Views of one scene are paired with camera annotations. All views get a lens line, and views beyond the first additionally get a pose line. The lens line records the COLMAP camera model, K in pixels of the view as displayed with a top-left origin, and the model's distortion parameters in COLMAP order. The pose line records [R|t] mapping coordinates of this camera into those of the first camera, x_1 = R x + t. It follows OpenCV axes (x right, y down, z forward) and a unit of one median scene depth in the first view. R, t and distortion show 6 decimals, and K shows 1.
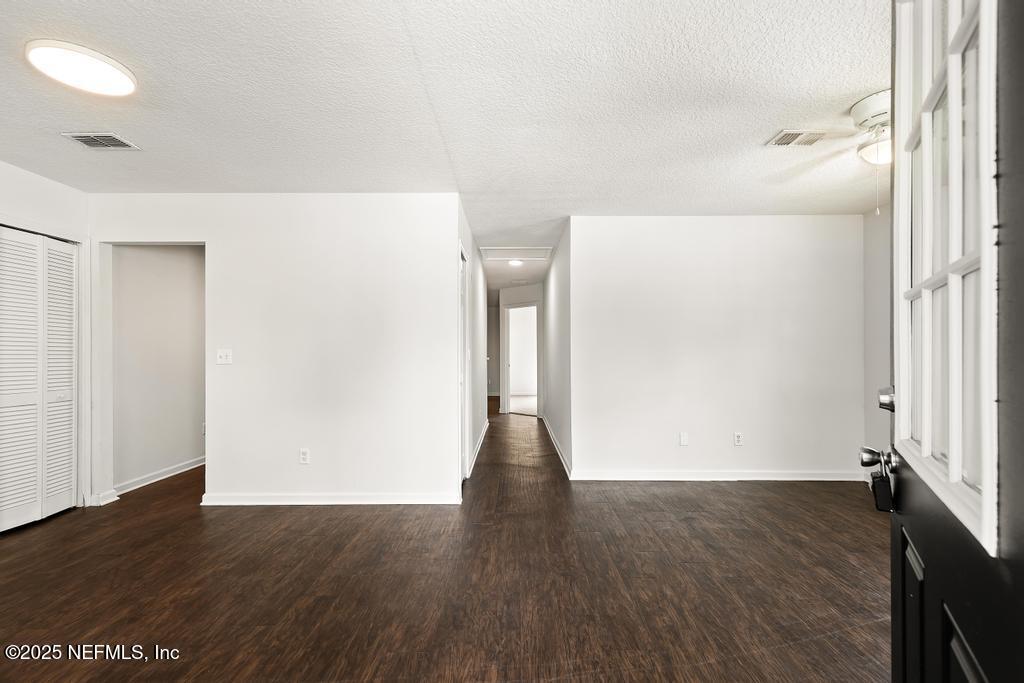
lens RADIAL K [[480.4, 0, 513.1], [0, 480.4, 351.6], [0, 0, 1]] dist [0.002433, 0.000191]
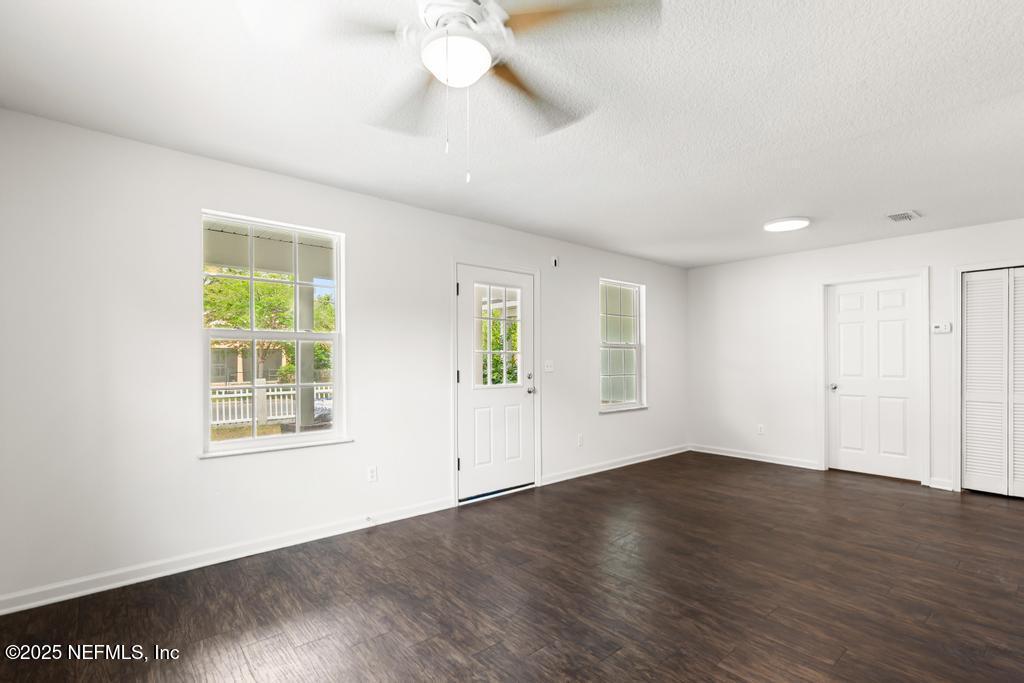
lens RADIAL K [[480.4, 0, 513.1], [0, 480.4, 351.6], [0, 0, 1]] dist [0.002433, 0.000191]
pose [[-0.756488, -0.003569, -0.653998, 0.939150], [0.001402, 0.999974, -0.007078, -0.027695], [0.654006, -0.006271, -0.756463, 1.259252]]
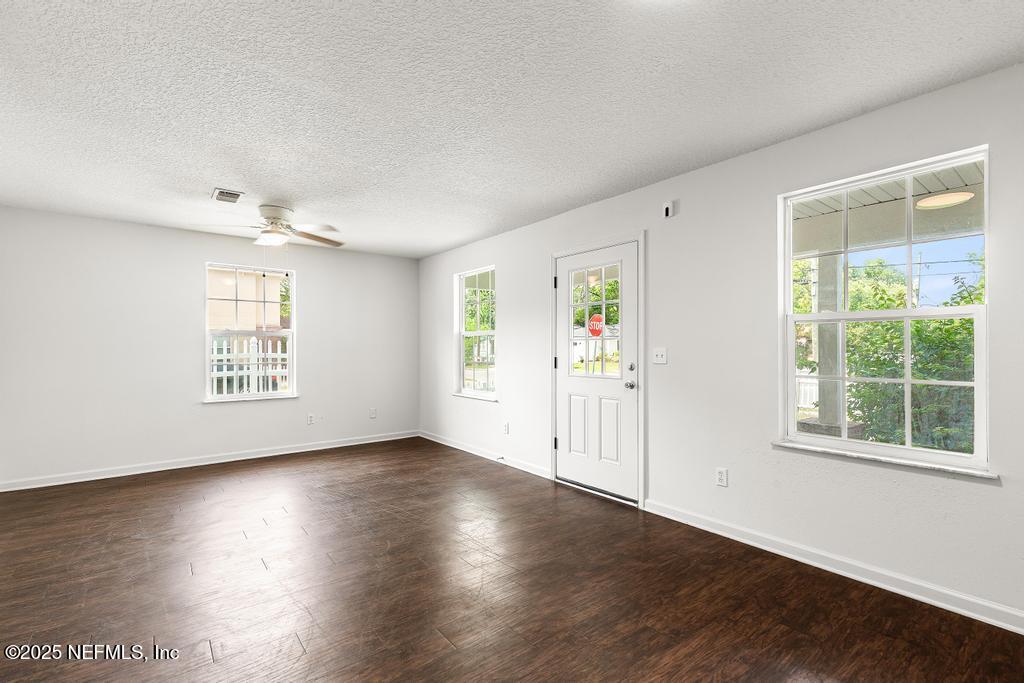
lens RADIAL K [[462.0, 0, 523.8], [0, 462.0, 341.7], [0, 0, 1]] dist [0.017092, 0.000082]
pose [[-0.639634, 0.013366, 0.768563, -0.869507], [0.004616, 0.999898, -0.013548, -0.010220], [-0.768666, -0.005118, -0.639630, 1.110577]]
